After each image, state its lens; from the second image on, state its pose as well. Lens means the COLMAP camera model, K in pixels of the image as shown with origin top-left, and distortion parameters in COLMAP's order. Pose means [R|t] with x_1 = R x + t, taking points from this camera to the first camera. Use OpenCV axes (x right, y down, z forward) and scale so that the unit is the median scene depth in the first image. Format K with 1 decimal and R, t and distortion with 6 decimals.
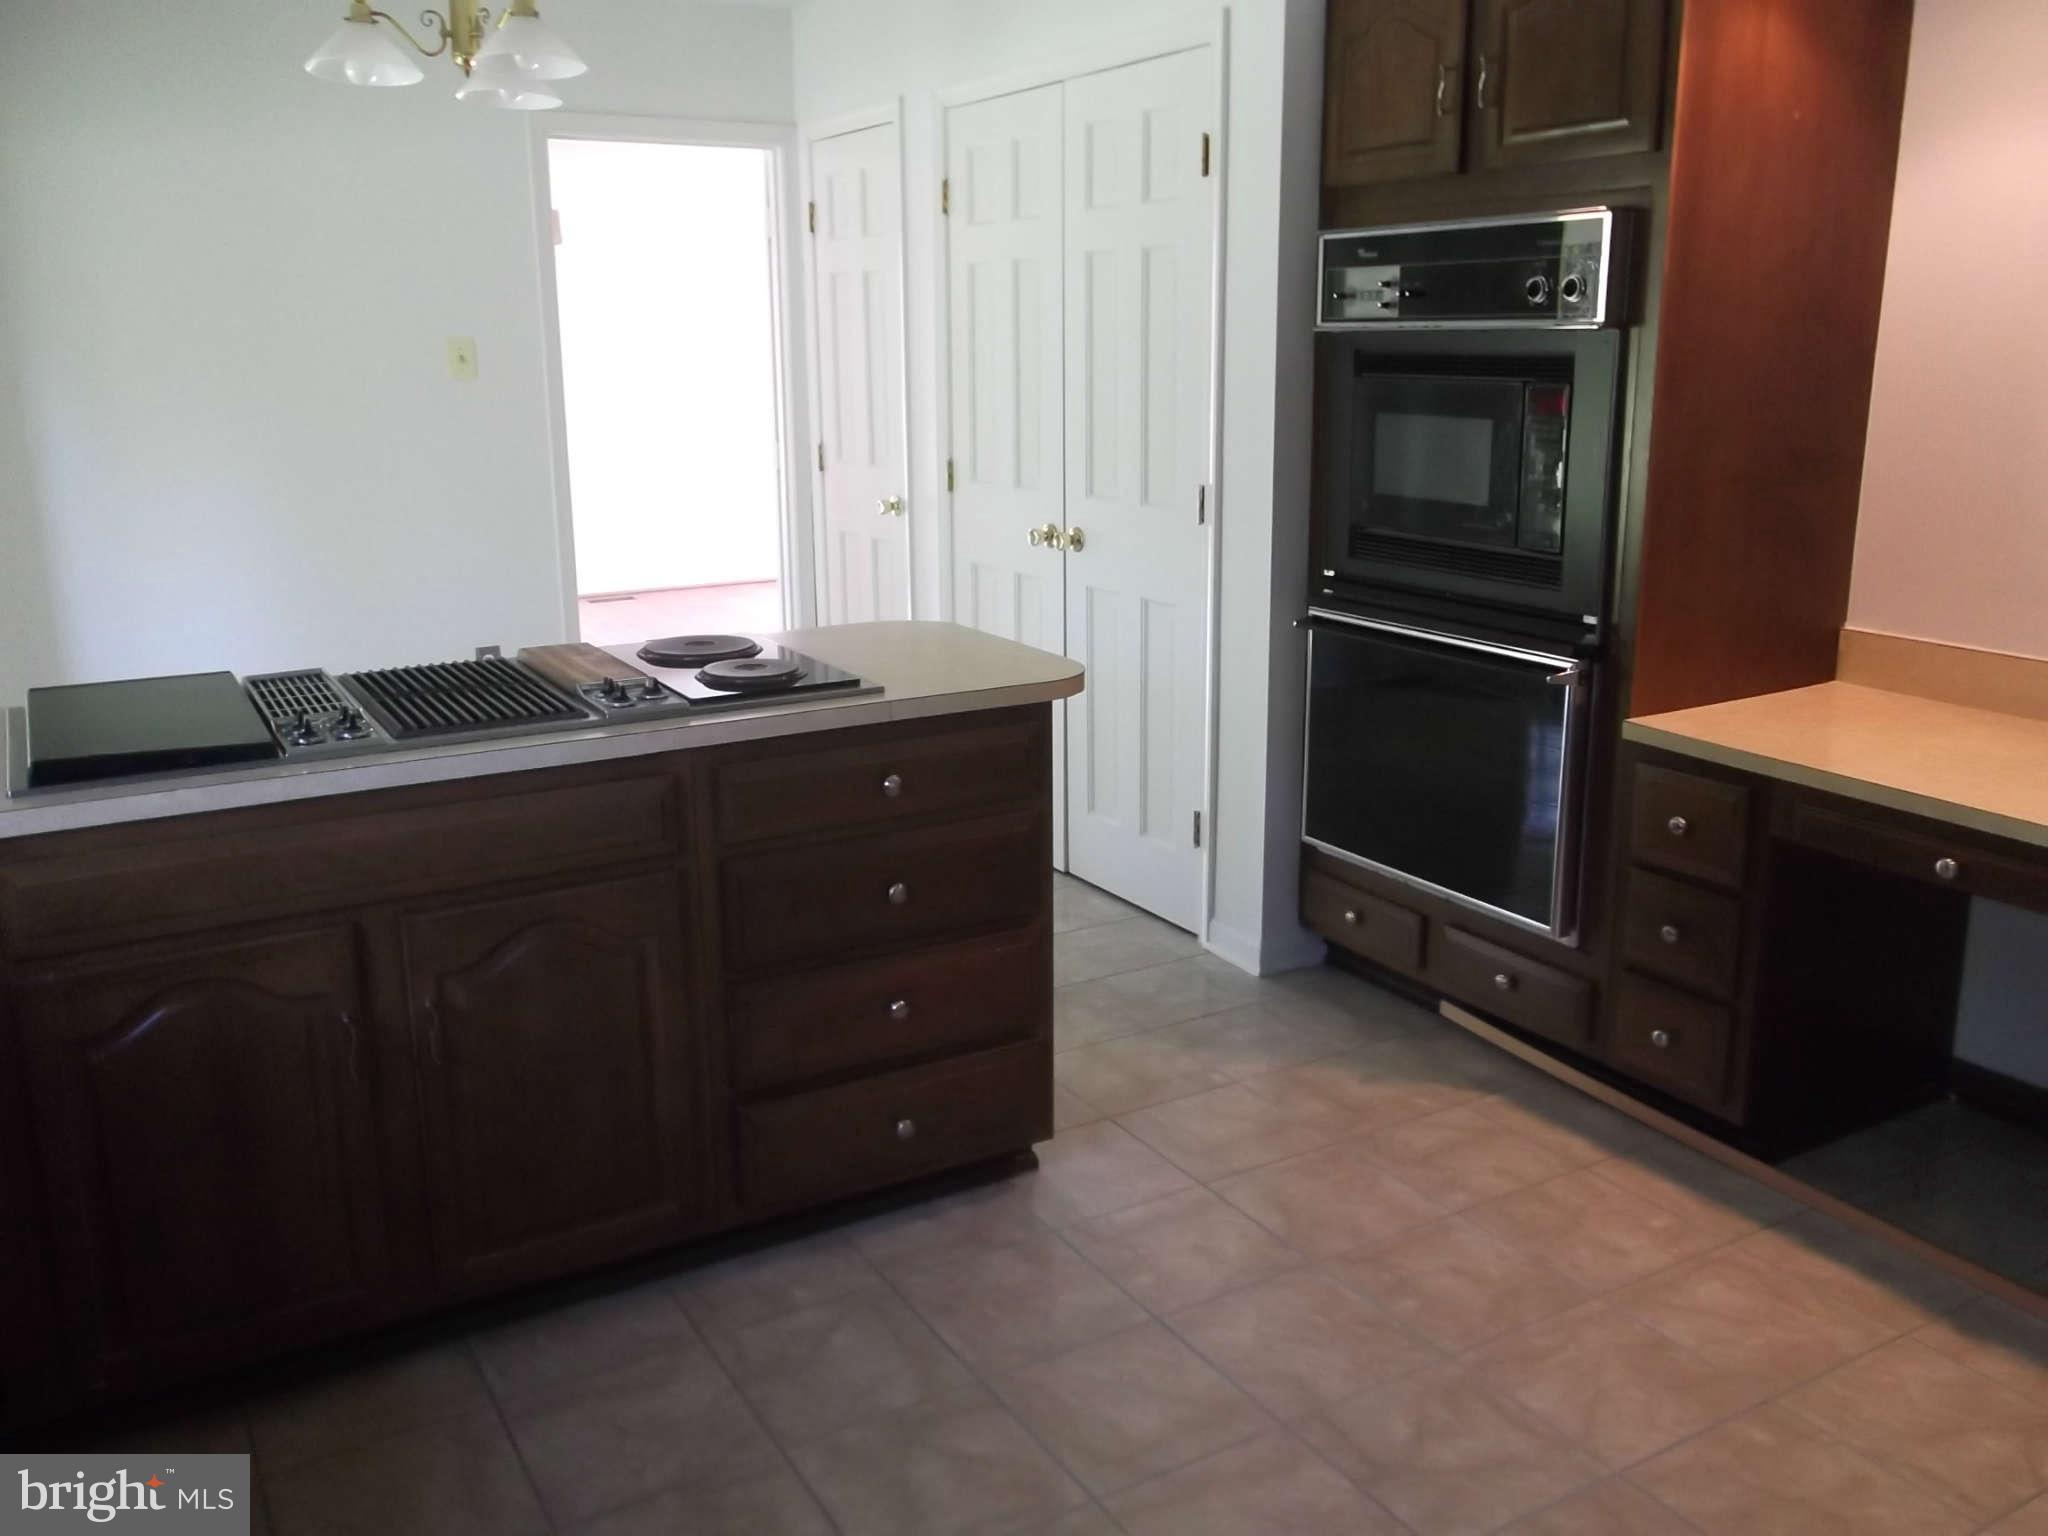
lens RADIAL K [[1705.9, 0, 1024.0], [0, 1705.9, 768.0], [0, 0, 1]] dist [-0.001022, 0.010917]
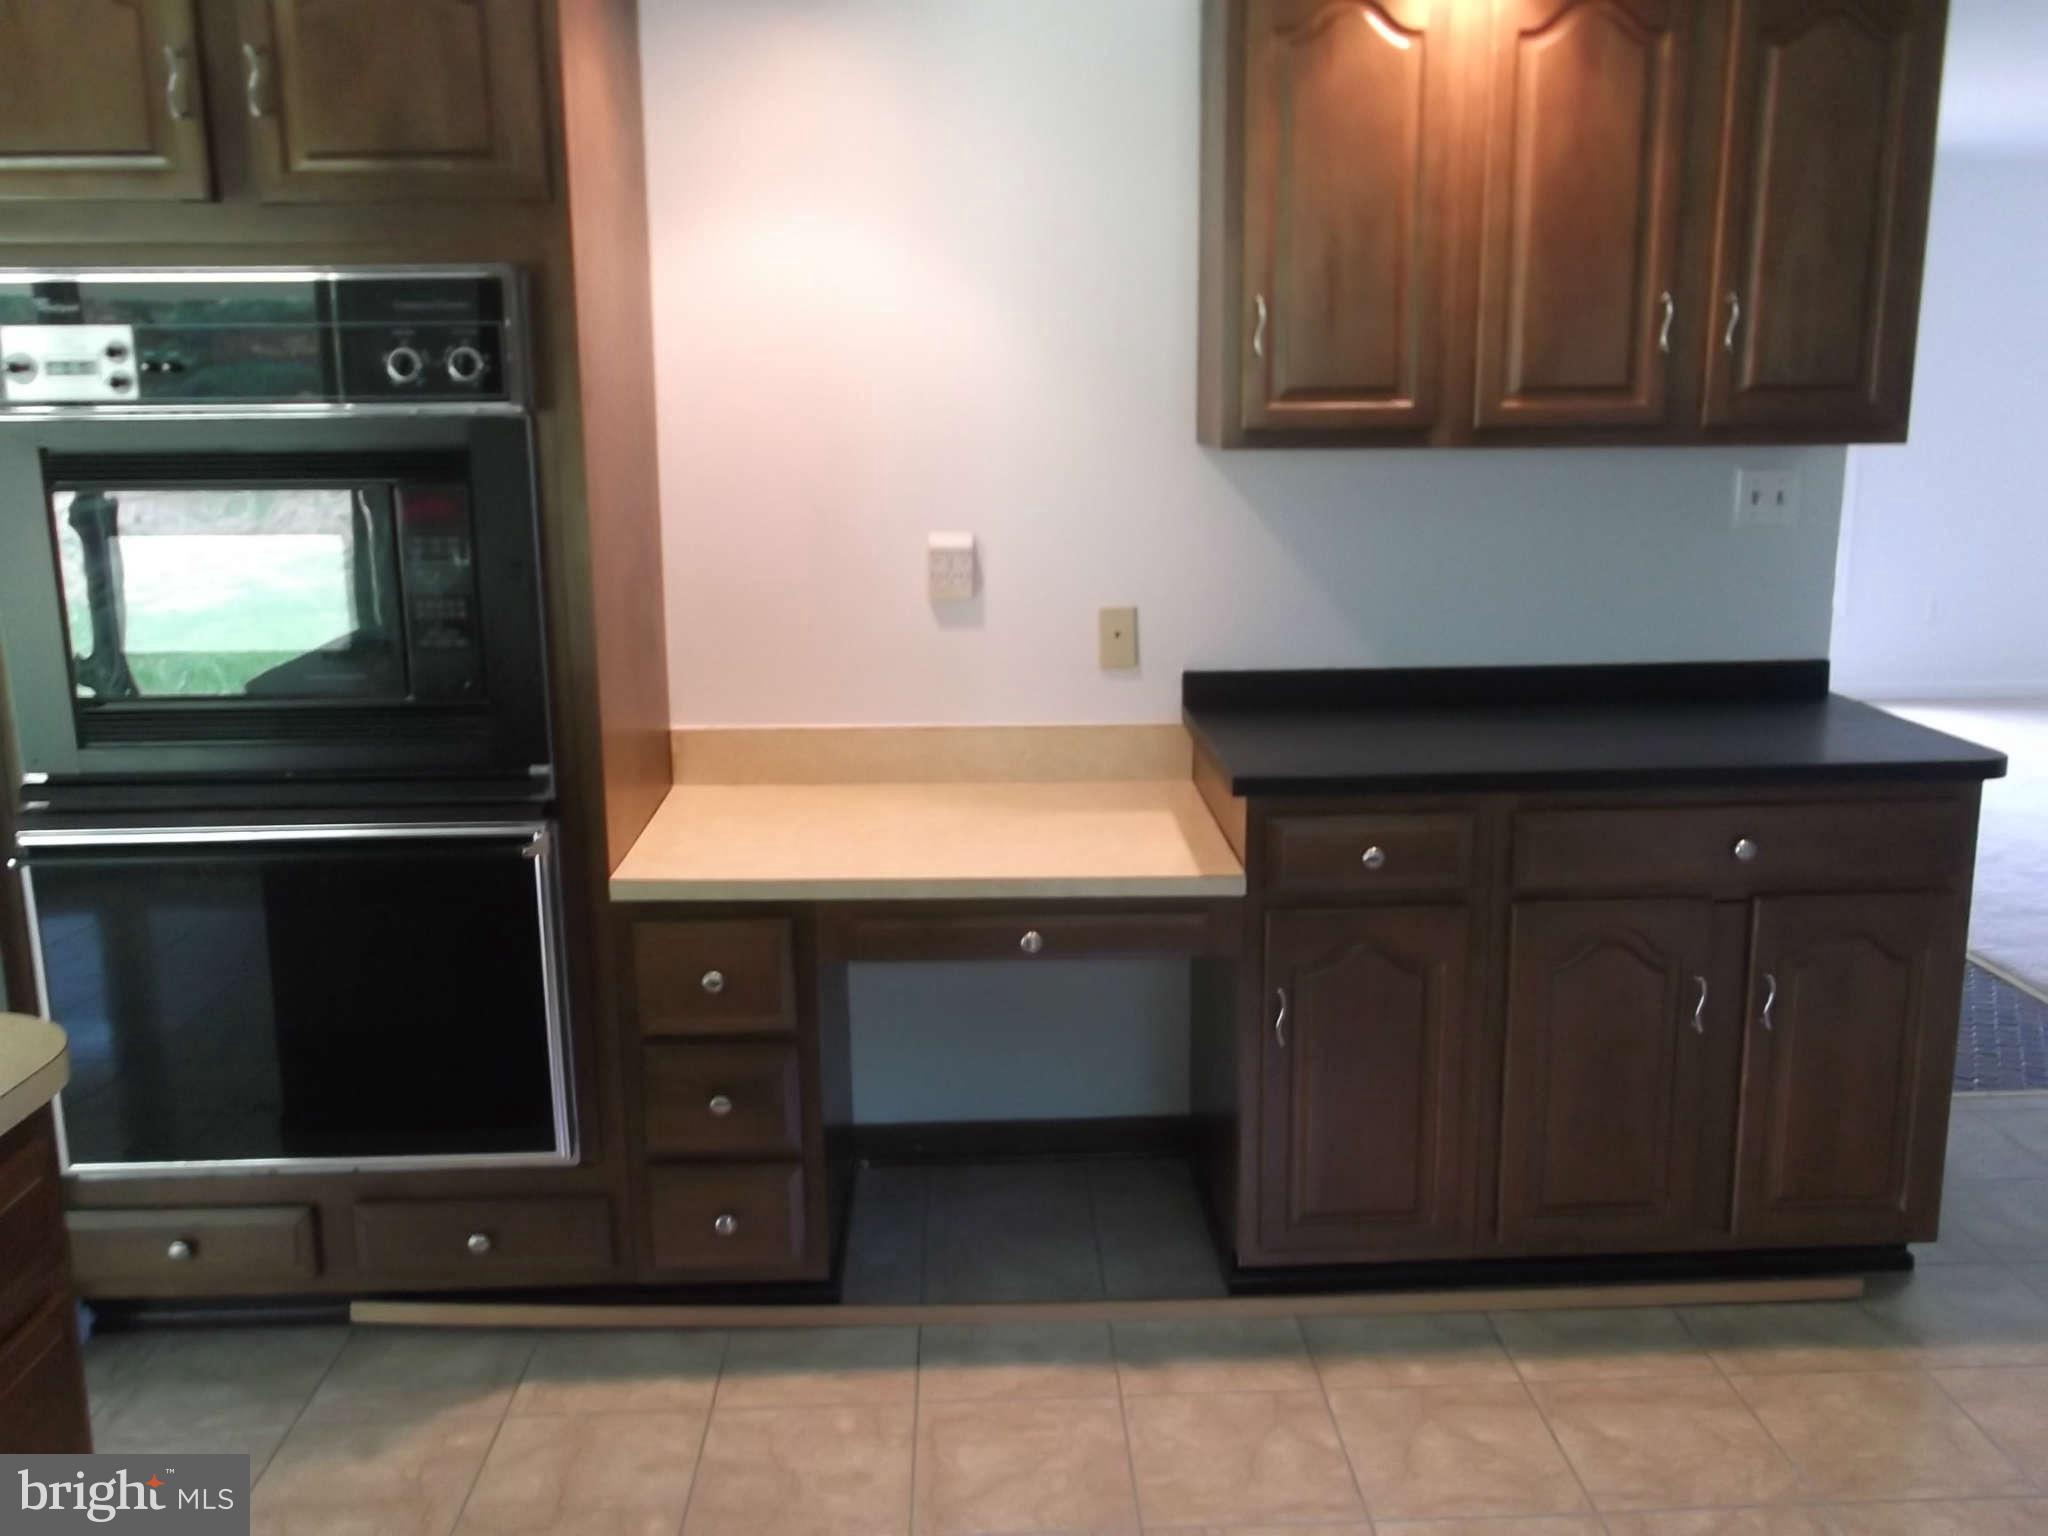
lens RADIAL K [[1705.9, 0, 1024.0], [0, 1705.9, 768.0], [0, 0, 1]] dist [-0.001022, 0.010917]
pose [[0.469182, -0.182404, 0.864058, -0.260410], [0.223271, 0.971150, 0.083775, -0.104783], [-0.854411, 0.153614, 0.496372, 0.402467]]
